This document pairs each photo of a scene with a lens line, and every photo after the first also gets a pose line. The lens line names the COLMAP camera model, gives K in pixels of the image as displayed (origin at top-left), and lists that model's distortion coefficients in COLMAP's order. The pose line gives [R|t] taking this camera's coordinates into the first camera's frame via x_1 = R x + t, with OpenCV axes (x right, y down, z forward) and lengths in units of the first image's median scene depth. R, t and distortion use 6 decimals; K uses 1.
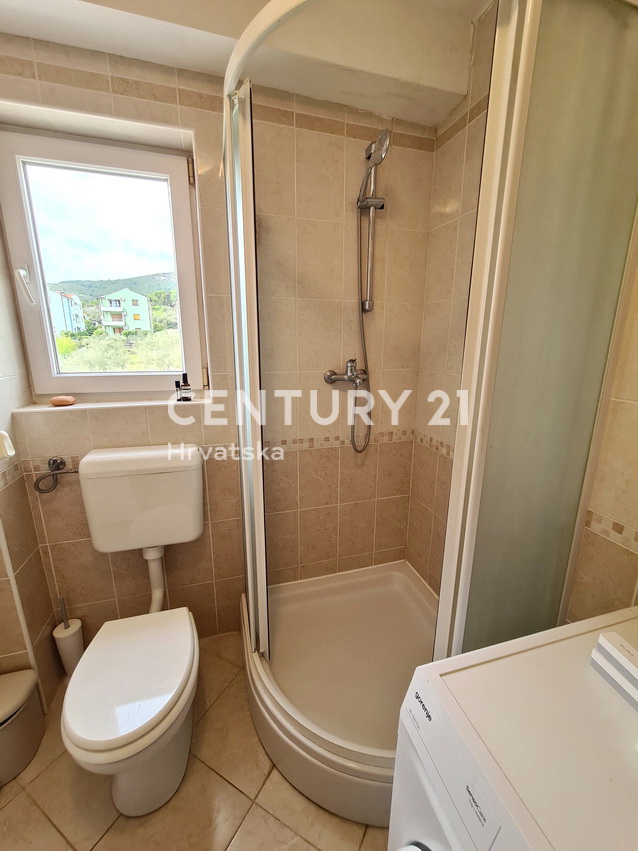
lens RADIAL K [[349.3, 0, 318.9], [0, 349.3, 423.9], [0, 0, 1]] dist [-0.000535, -0.002976]
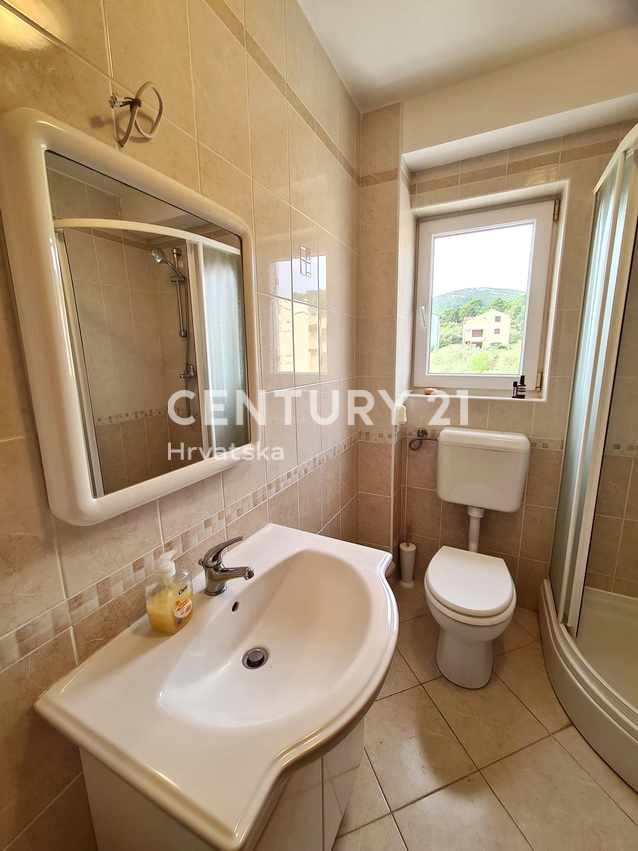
lens RADIAL K [[349.3, 0, 318.9], [0, 349.3, 423.9], [0, 0, 1]] dist [-0.000535, -0.002976]
pose [[0.736089, 0.114179, -0.667185, -0.082424], [-0.141149, 0.989894, 0.013679, 0.113995], [0.662005, 0.084104, 0.744766, -0.393302]]
